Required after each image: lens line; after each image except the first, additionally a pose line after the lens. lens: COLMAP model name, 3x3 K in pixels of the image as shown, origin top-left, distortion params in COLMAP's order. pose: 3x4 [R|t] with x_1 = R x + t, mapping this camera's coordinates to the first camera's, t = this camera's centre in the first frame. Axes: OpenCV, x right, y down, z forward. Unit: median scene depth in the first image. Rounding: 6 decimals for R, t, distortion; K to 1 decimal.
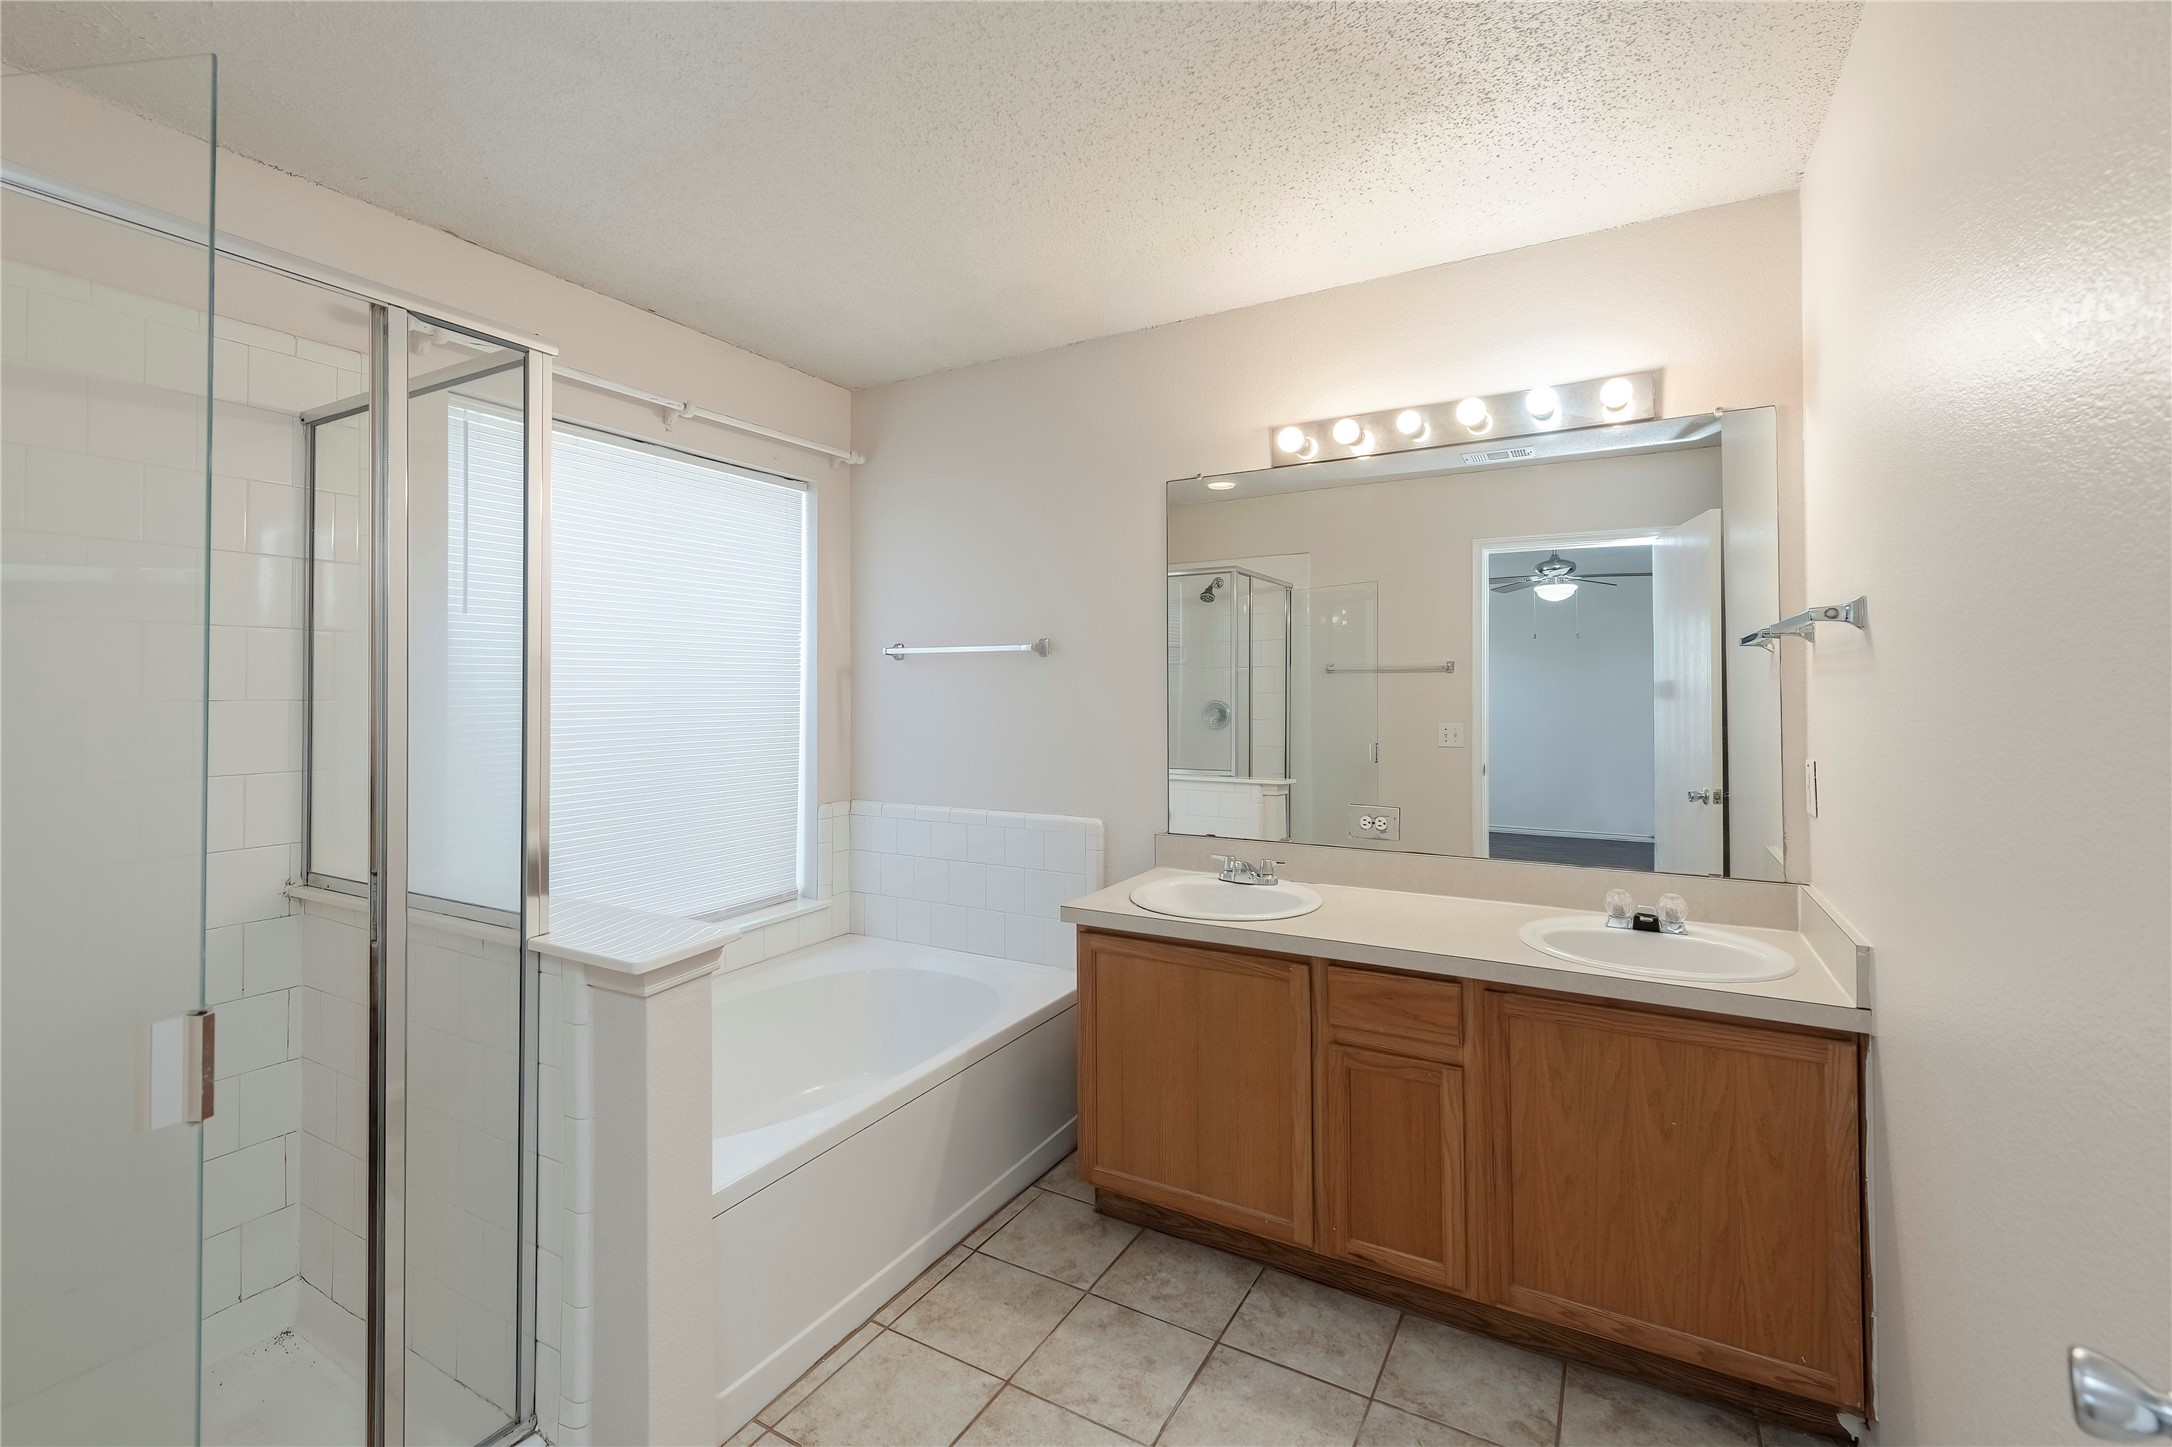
lens RADIAL K [[937.3, 0, 1083.7], [0, 937.3, 667.0], [0, 0, 1]] dist [0.000082, -0.000084]
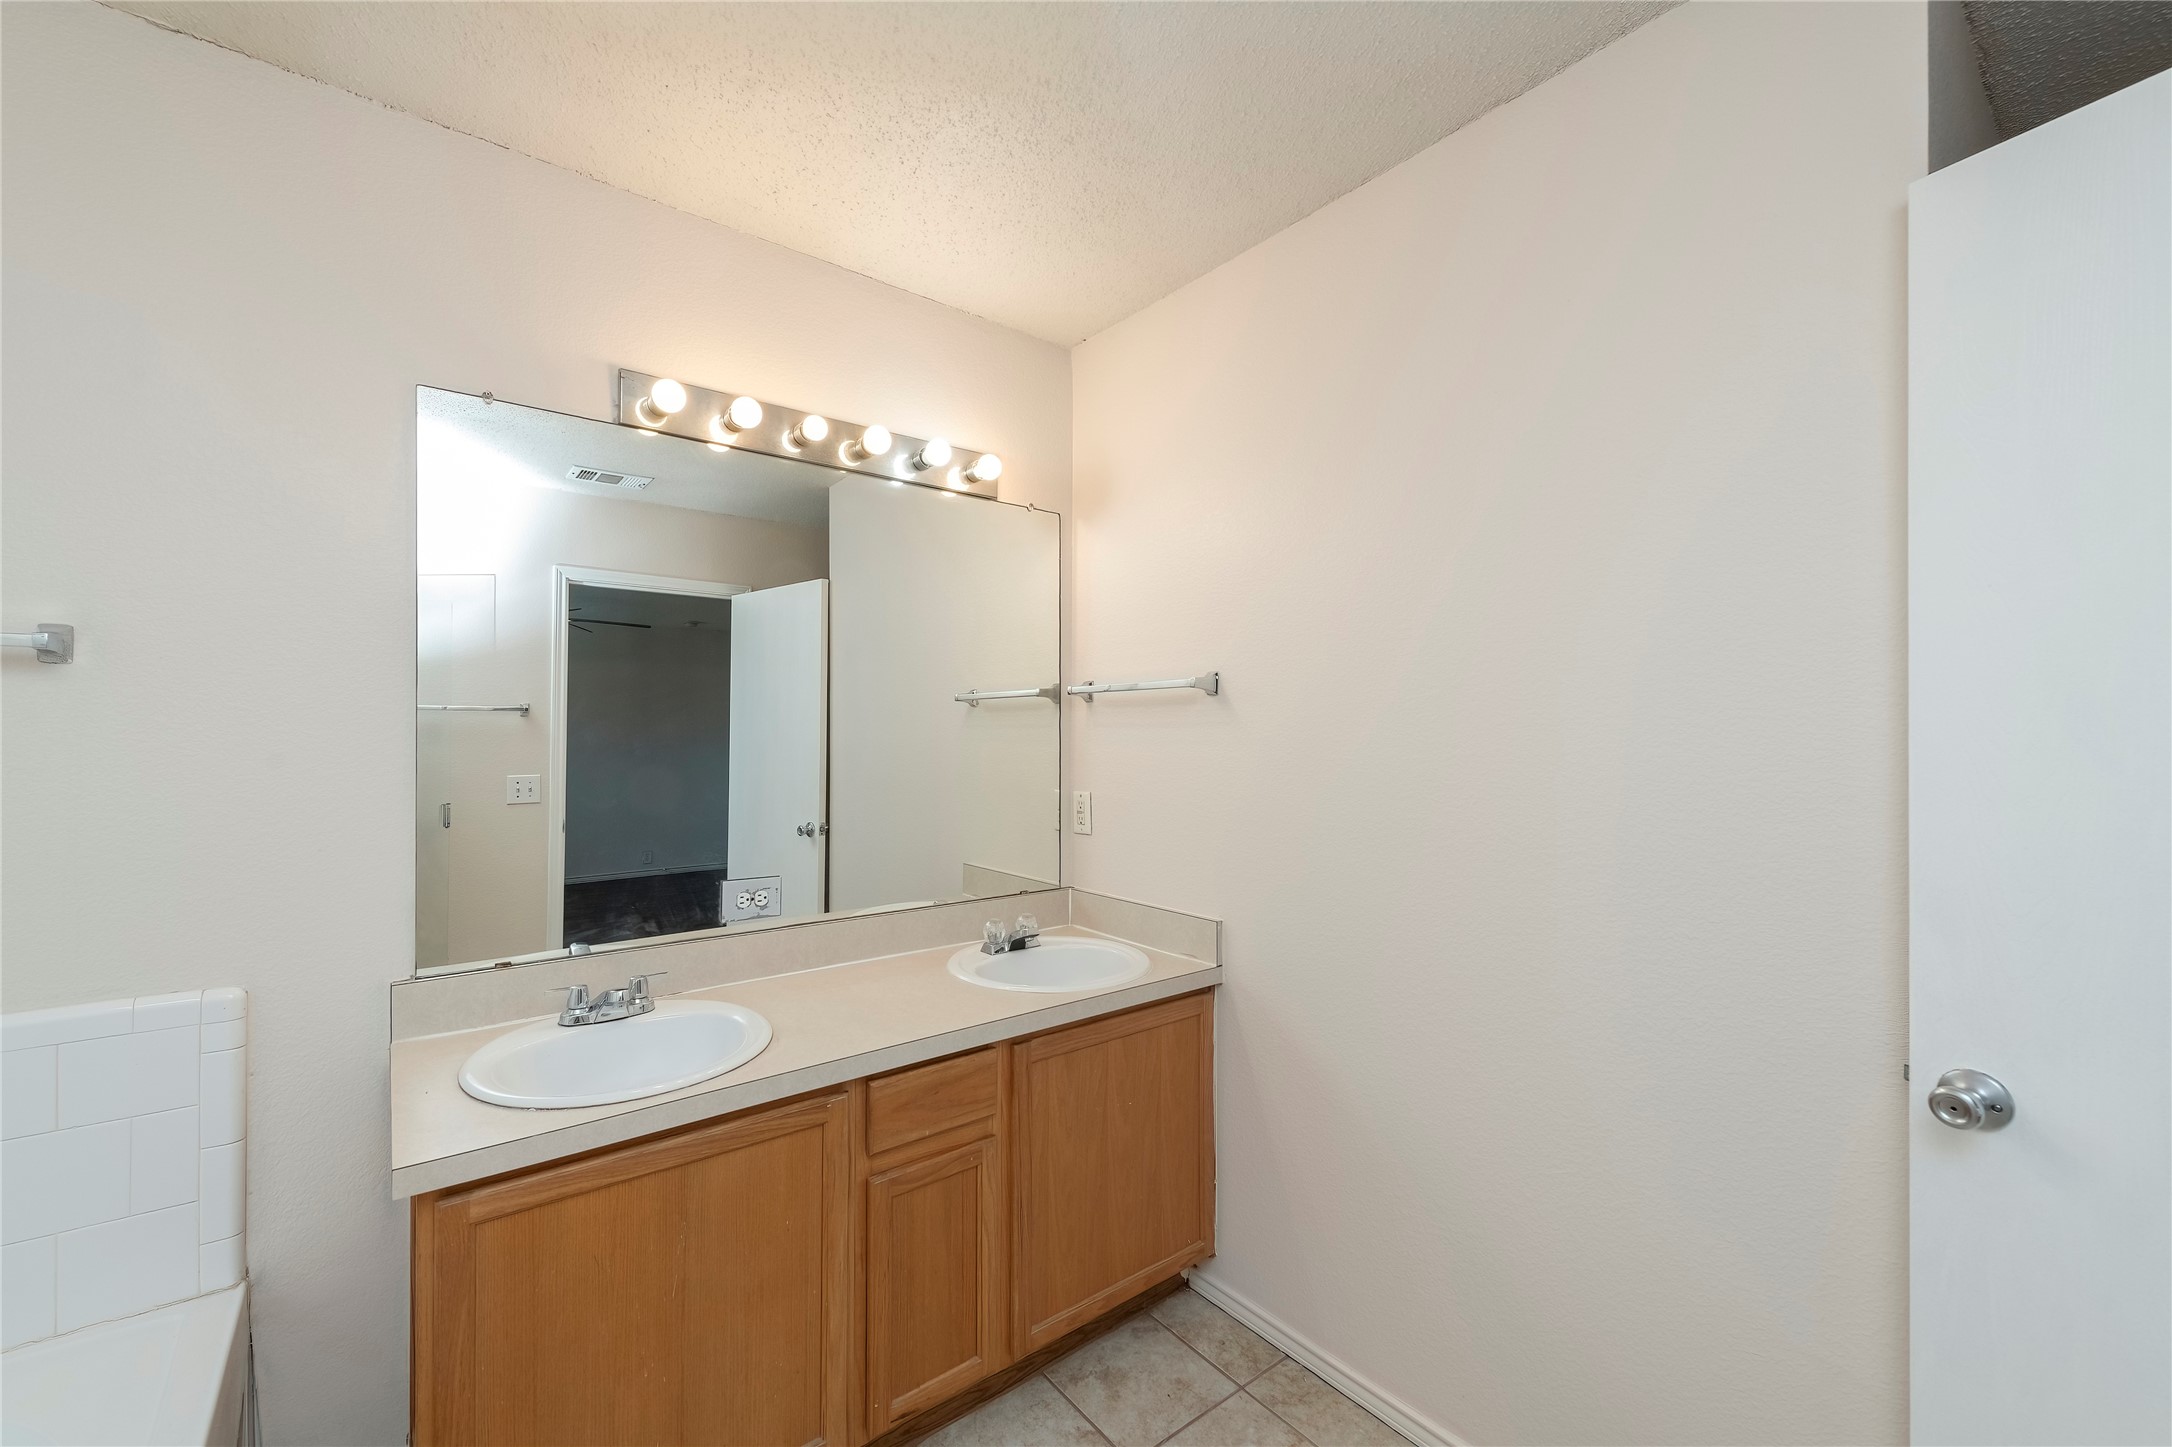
lens RADIAL K [[872.3, 0, 1073.5], [0, 872.3, 730.8], [0, 0, 1]] dist [0.016802, -0.008375]
pose [[0.381539, 0.007498, 0.924322, -0.375498], [-0.025561, 0.999670, 0.002442, 0.011788], [-0.923999, -0.024558, 0.381605, 0.574298]]
